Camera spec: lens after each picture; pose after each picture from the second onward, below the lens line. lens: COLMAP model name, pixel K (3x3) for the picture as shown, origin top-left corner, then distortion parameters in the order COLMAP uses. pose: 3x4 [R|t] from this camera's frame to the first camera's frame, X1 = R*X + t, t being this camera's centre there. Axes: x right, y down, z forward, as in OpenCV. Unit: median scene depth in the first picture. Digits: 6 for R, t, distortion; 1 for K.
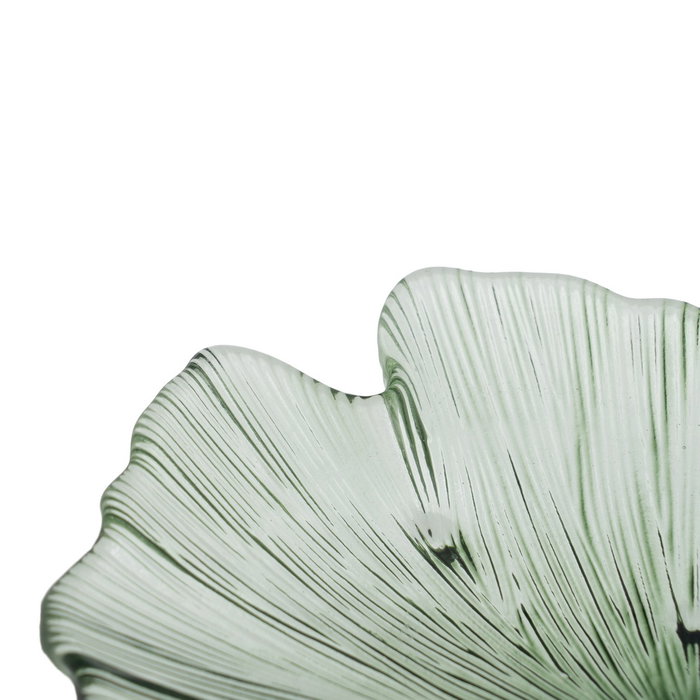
lens RADIAL K [[2896.5, 0, 350.0], [0, 2896.5, 350.0], [0, 0, 1]] dist [0.163671, -6.316413]
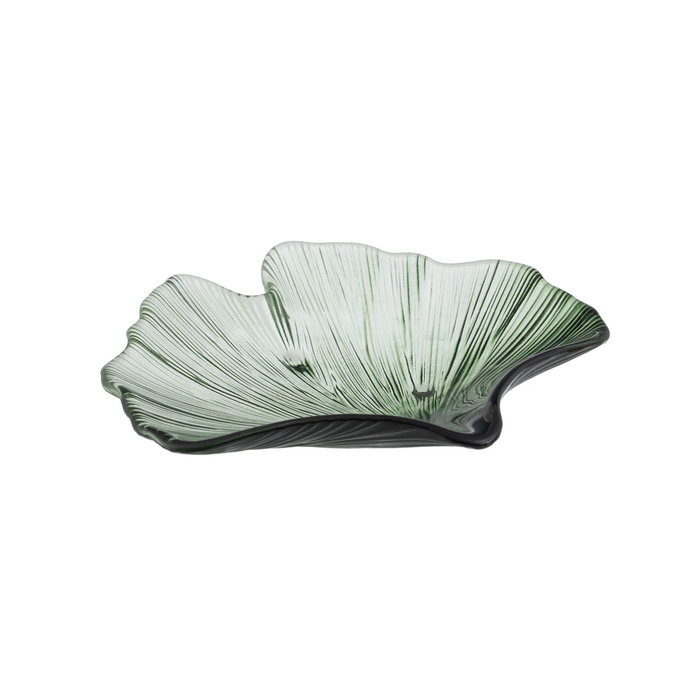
lens RADIAL K [[2896.5, 0, 350.0], [0, 2896.5, 350.0], [0, 0, 1]] dist [0.163671, -6.316413]
pose [[0.998826, -0.030179, 0.037881, -0.006644], [0.035468, 0.988383, -0.147786, 0.359282], [-0.032981, 0.148956, 0.988294, -0.985255]]
